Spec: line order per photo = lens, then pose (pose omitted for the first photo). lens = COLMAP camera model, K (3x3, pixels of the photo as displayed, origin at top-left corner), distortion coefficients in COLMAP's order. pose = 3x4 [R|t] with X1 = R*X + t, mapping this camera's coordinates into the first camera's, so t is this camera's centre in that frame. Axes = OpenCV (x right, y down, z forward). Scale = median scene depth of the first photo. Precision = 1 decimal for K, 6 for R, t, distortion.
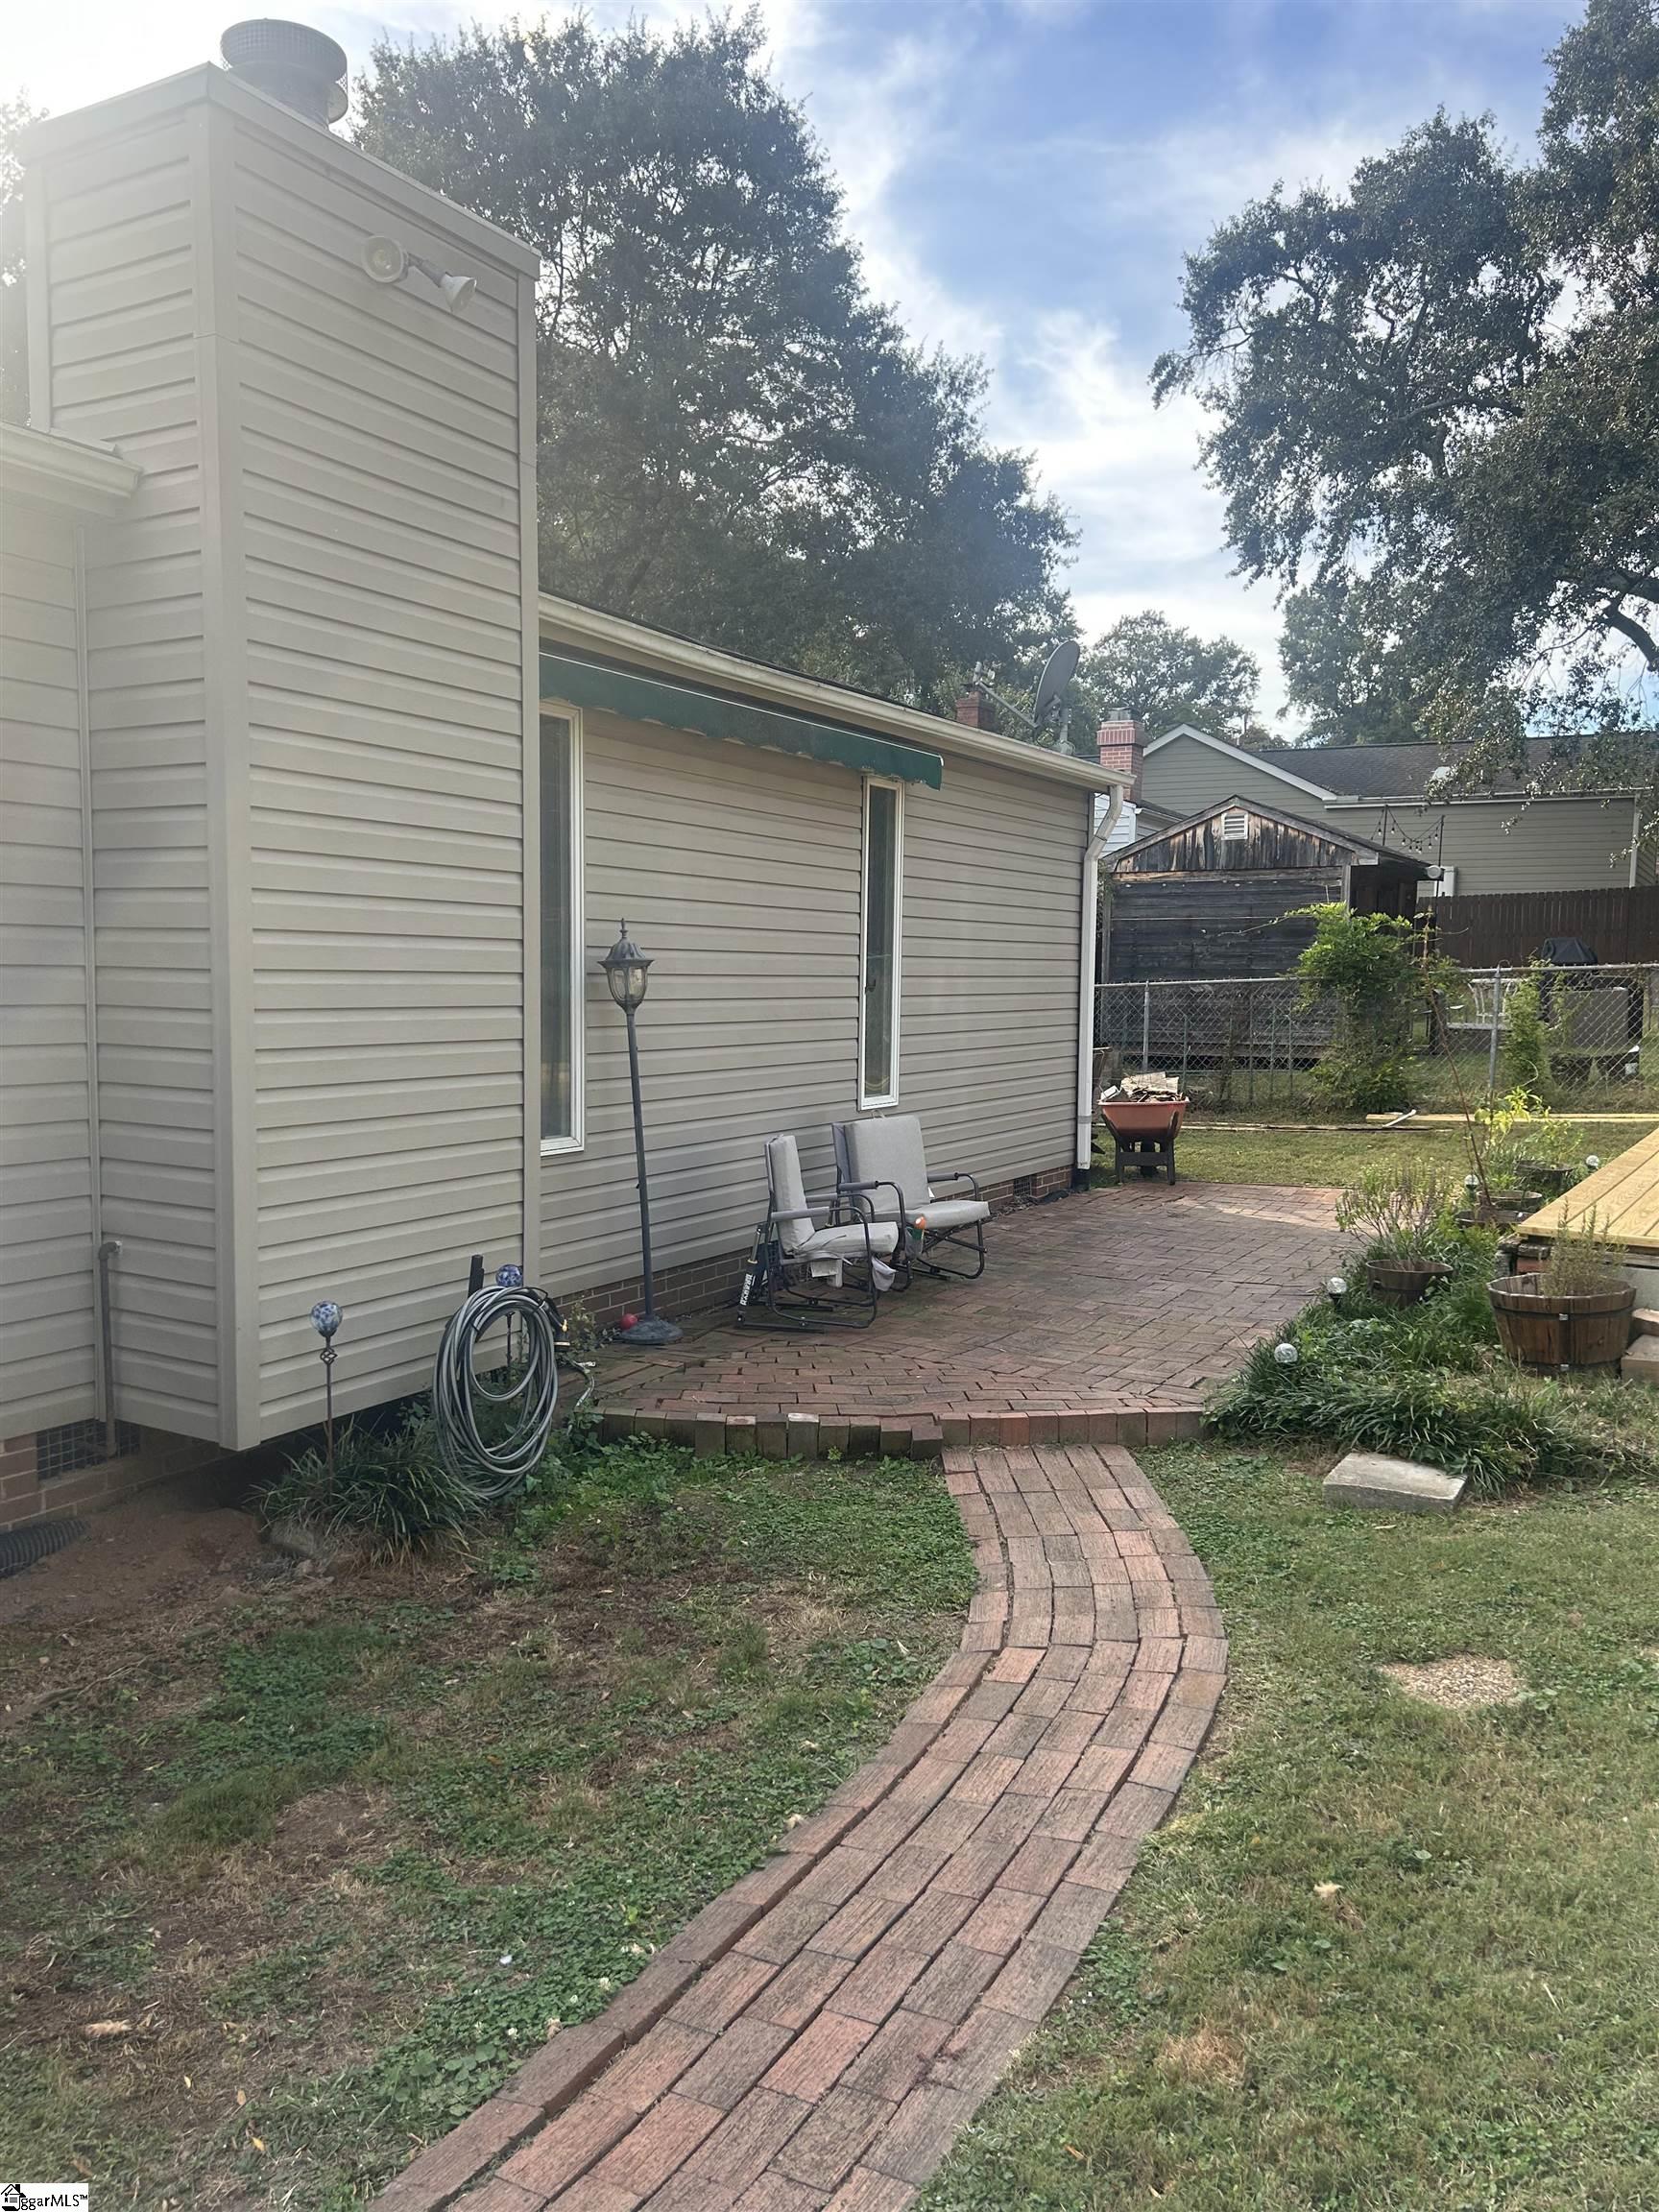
lens RADIAL K [[1664.5, 0, 832.7], [0, 1664.5, 1108.8], [0, 0, 1]] dist [0.061544, -0.065164]
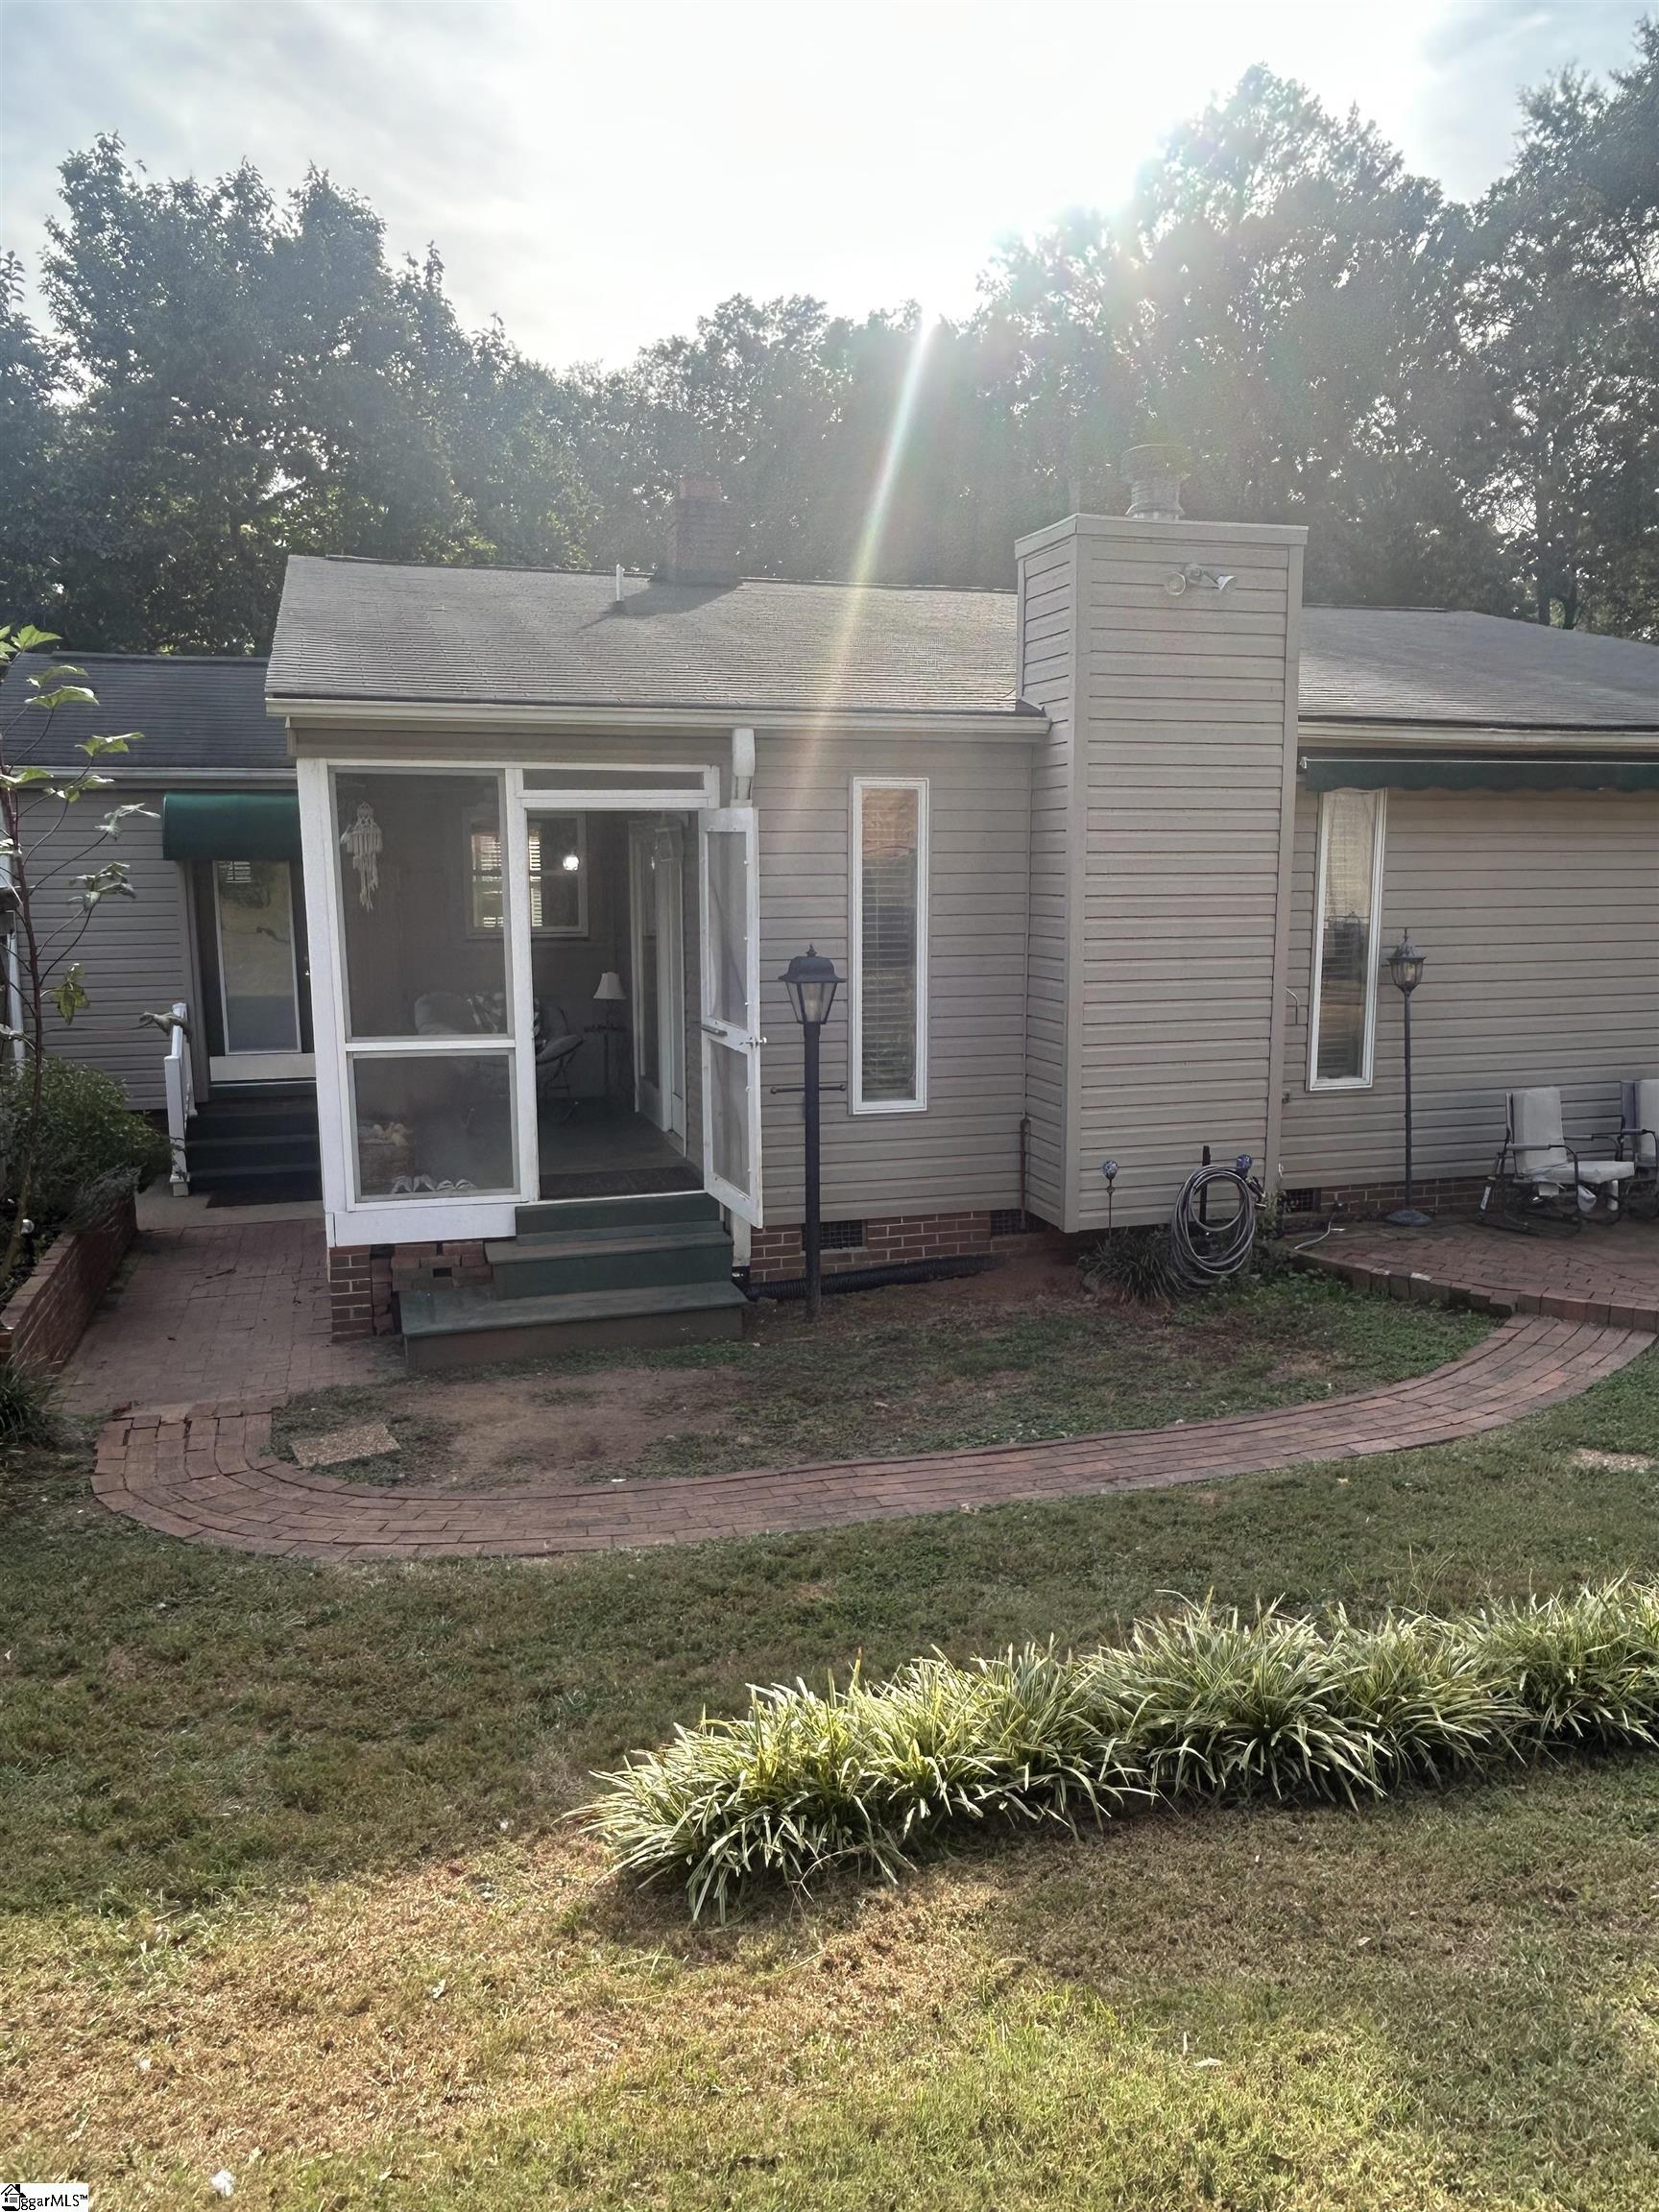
lens RADIAL K [[1627.5, 0, 829.3], [0, 1627.5, 1109.6], [0, 0, 1]] dist [0.005428, 0.001063]
pose [[0.719368, 0.085612, -0.689334, 0.669341], [-0.043965, 0.995998, 0.077817, -0.063824], [0.693237, -0.025673, 0.720253, -0.483994]]
